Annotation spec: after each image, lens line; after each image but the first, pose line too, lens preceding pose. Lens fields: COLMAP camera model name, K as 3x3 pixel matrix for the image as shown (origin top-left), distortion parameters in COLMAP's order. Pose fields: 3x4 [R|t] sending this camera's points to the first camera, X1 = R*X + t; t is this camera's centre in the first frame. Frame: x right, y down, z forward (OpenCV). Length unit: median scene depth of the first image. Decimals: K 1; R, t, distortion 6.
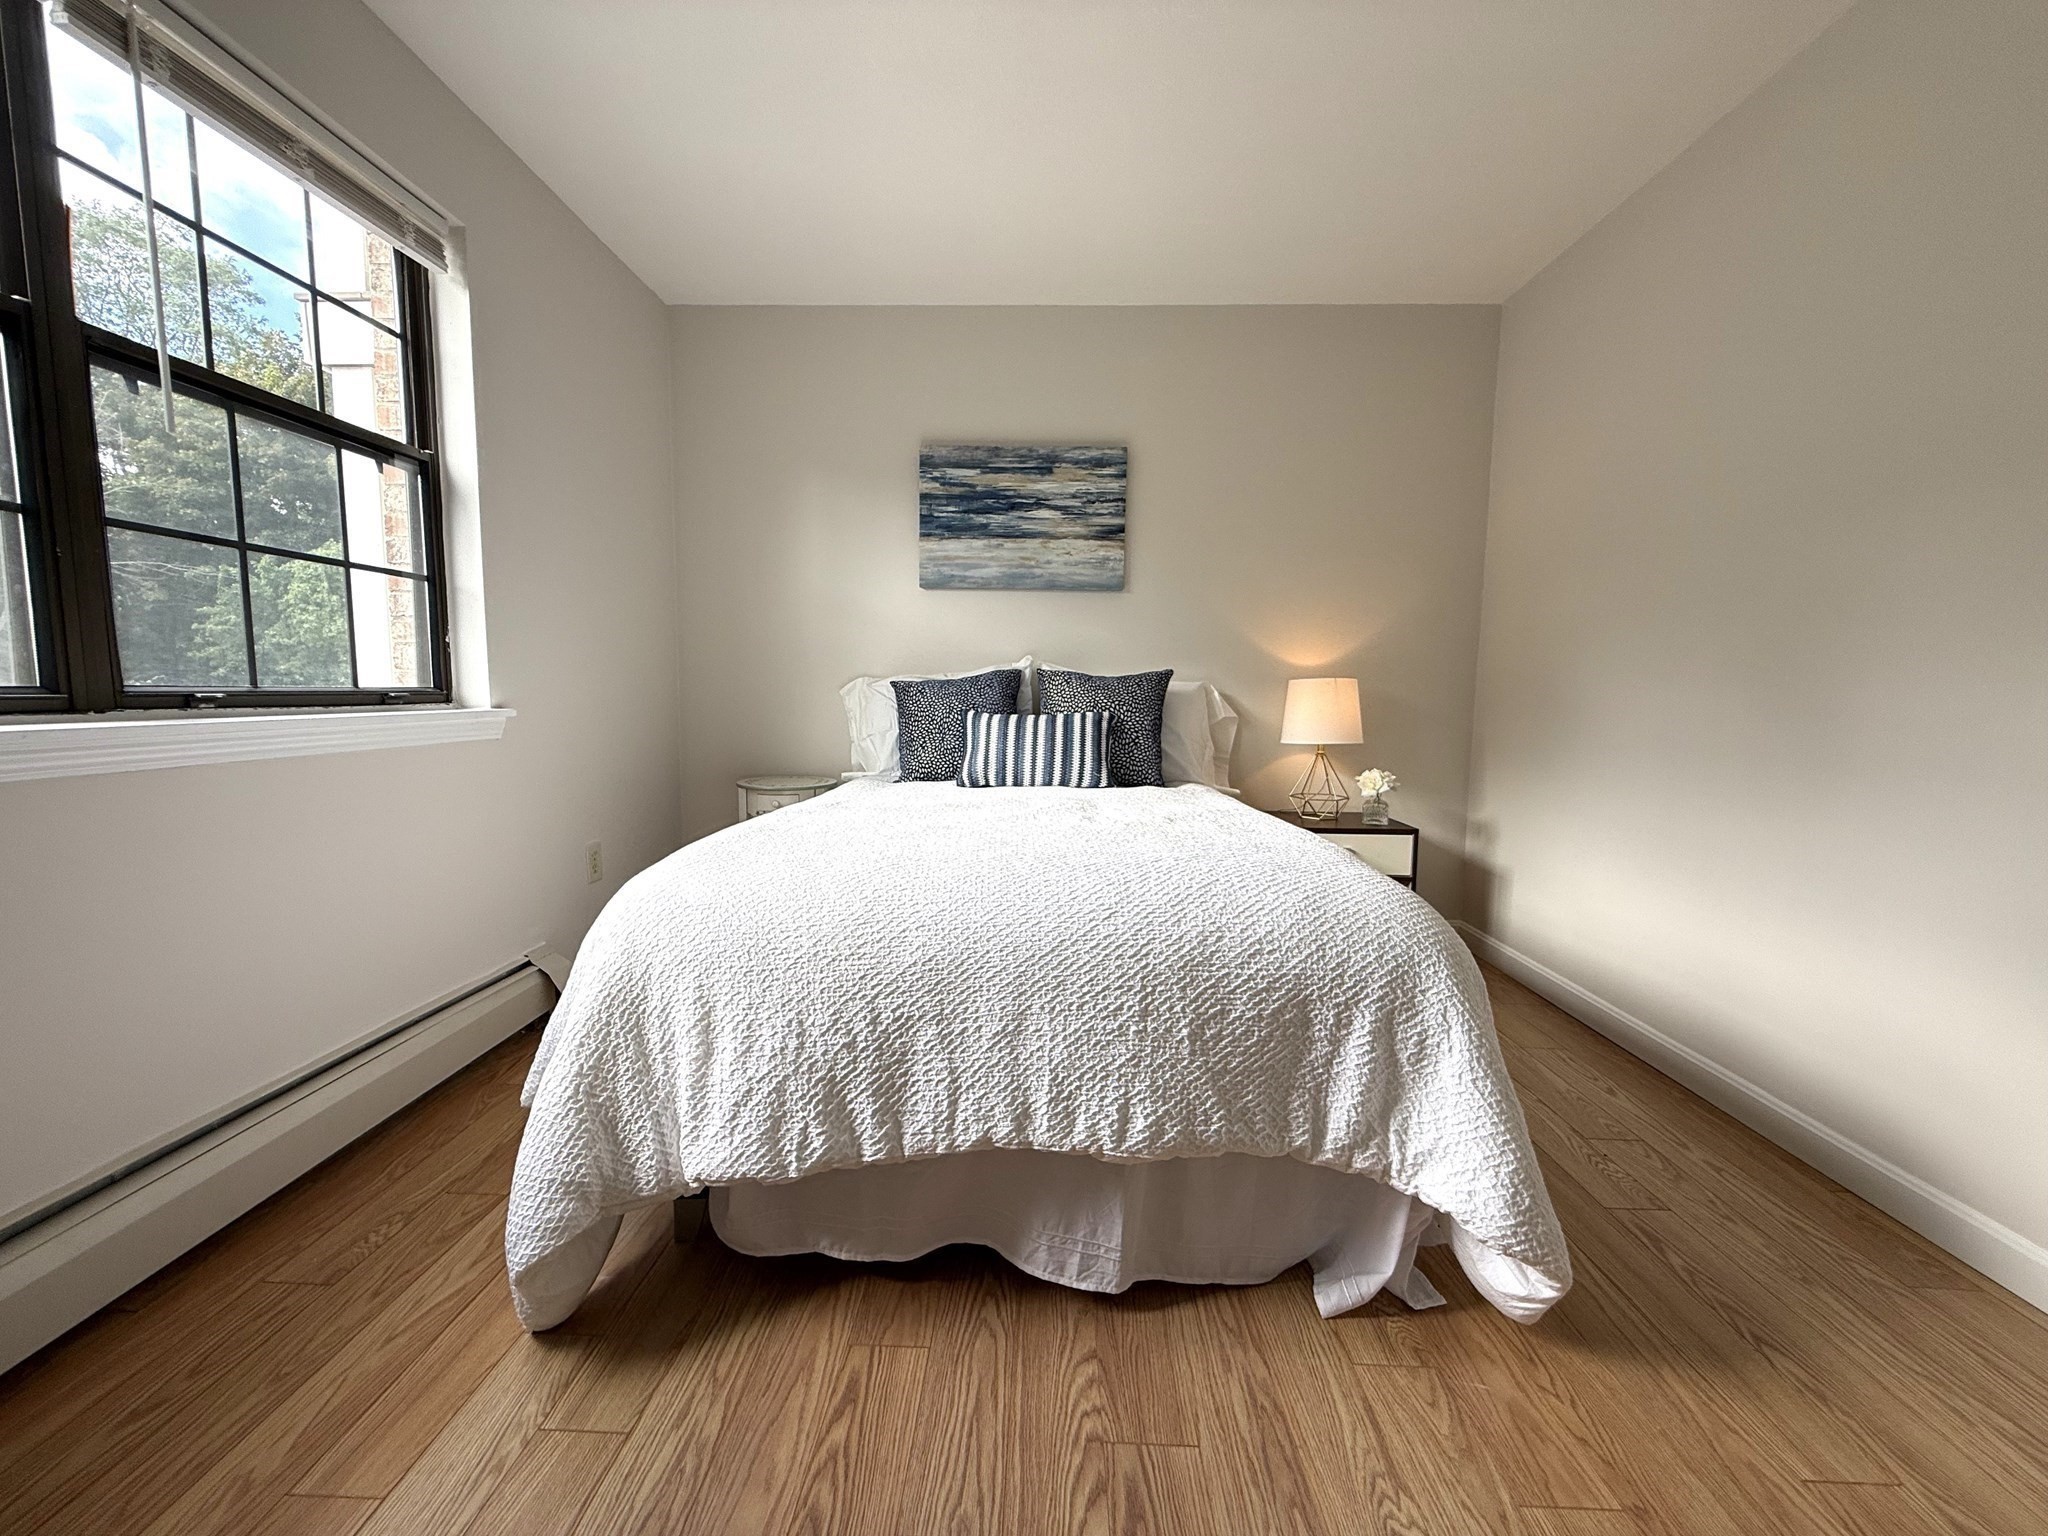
lens RADIAL K [[817.1, 0, 1027.3], [0, 817.1, 778.4], [0, 0, 1]] dist [0.000881, 0.000020]
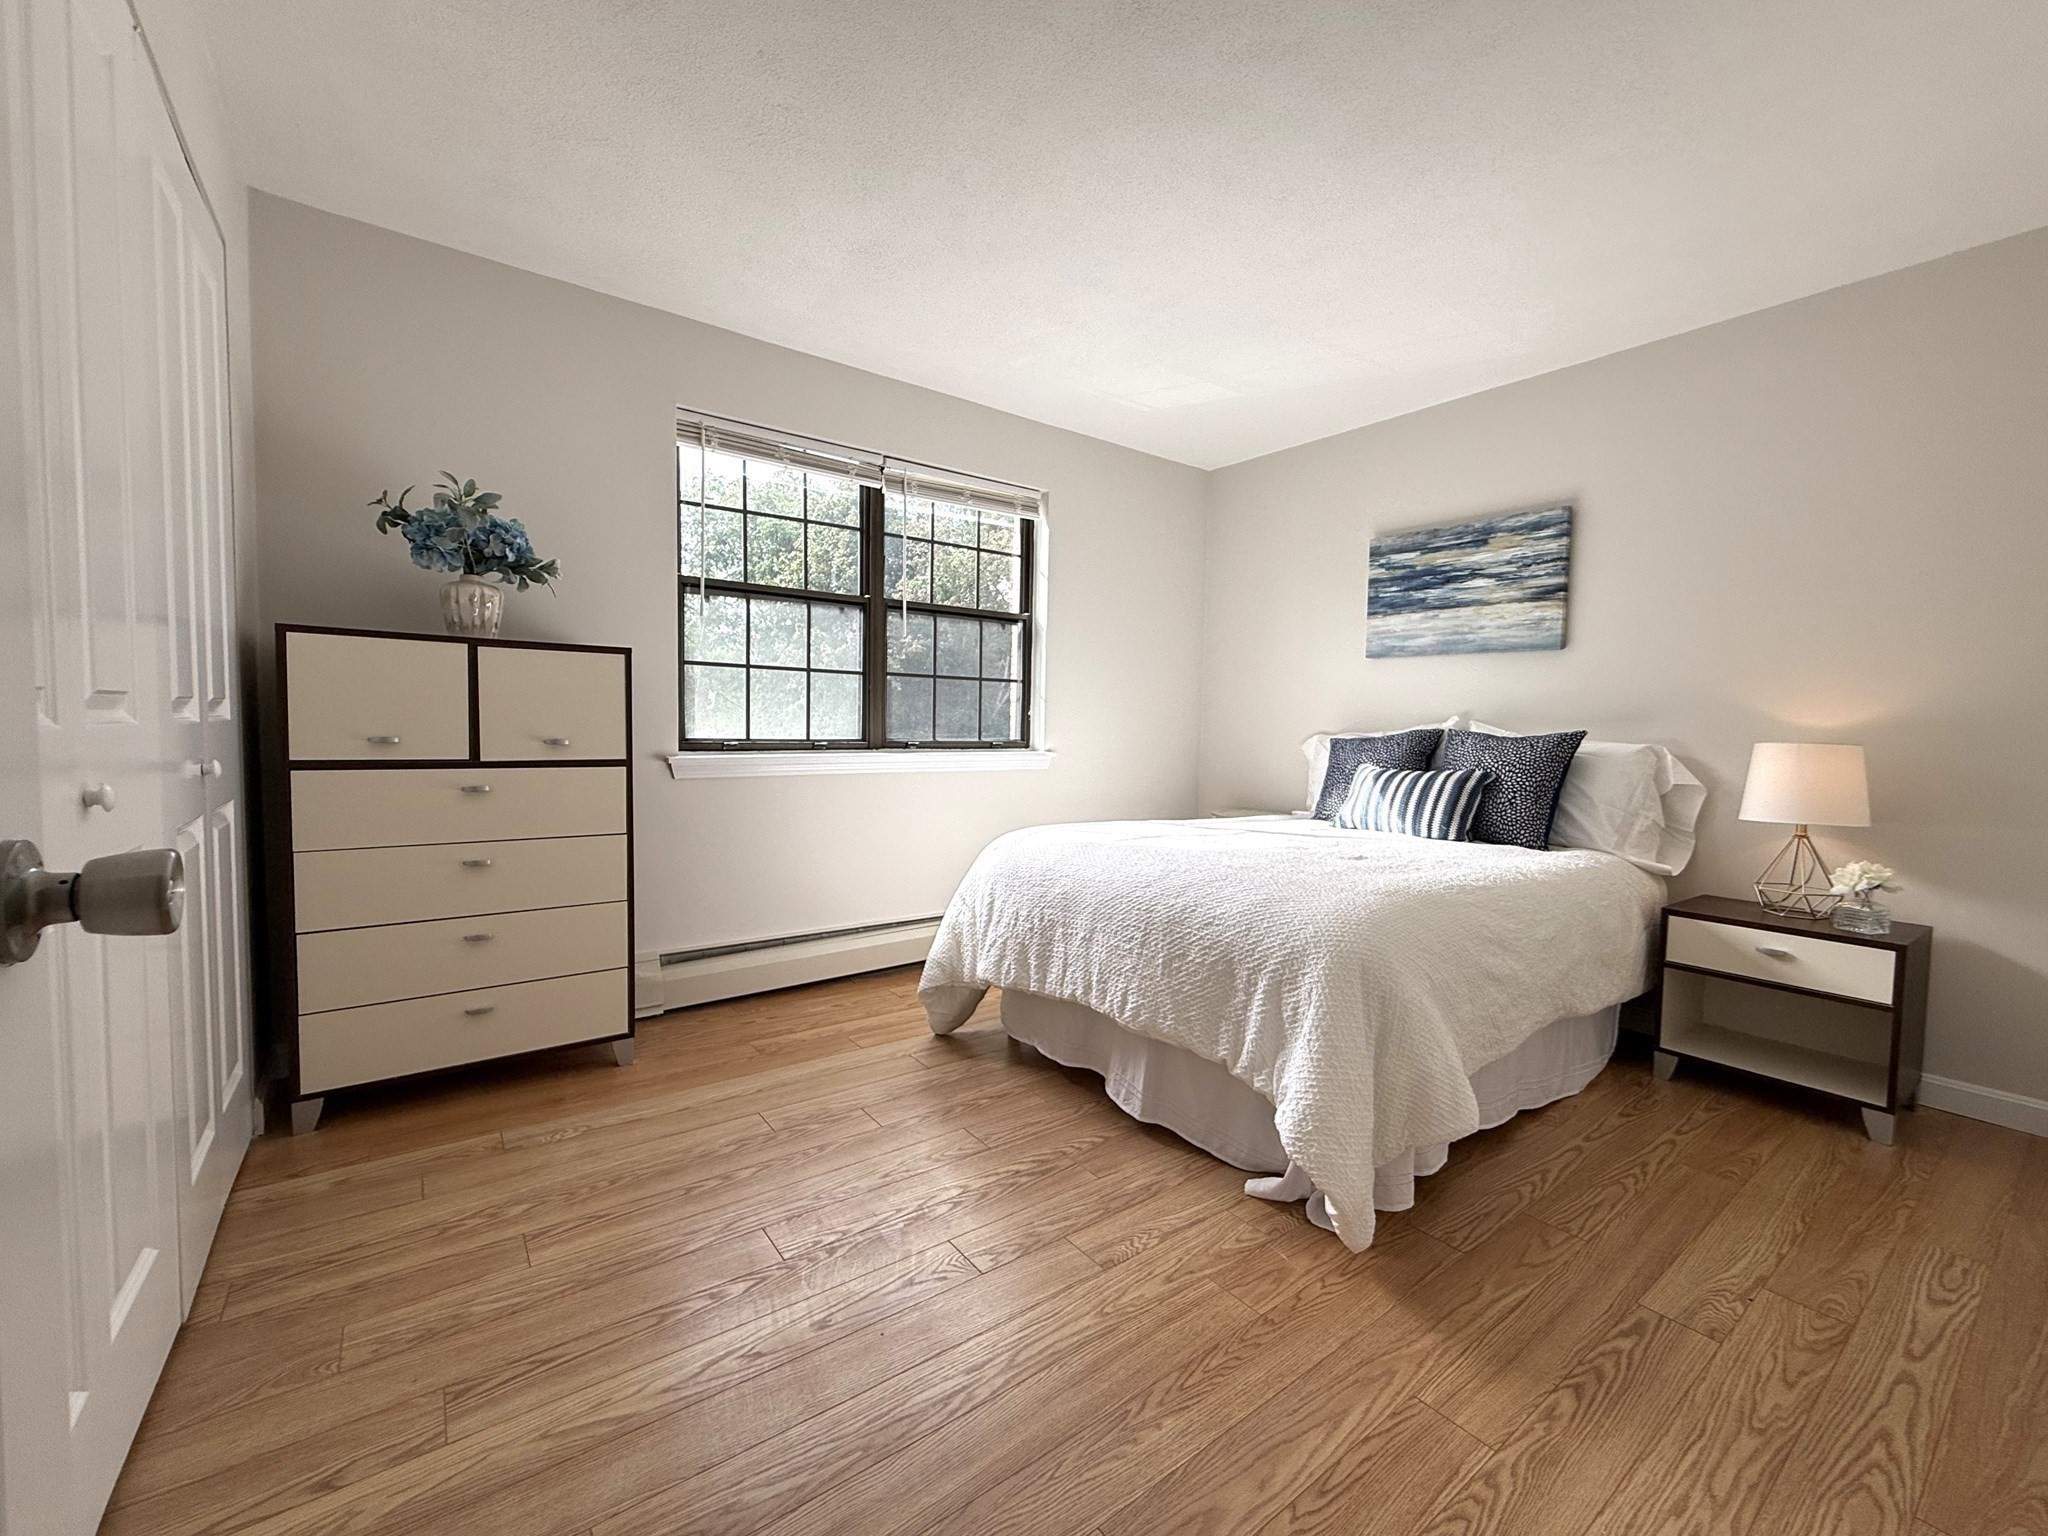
lens RADIAL K [[817.1, 0, 1015.1], [0, 817.1, 787.6], [0, 0, 1]] dist [0.000881, 0.000020]
pose [[0.623131, 0.062051, -0.779652, 0.562454], [-0.097221, 0.995262, 0.001507, -0.004047], [0.776052, 0.074859, 0.626211, -0.123939]]
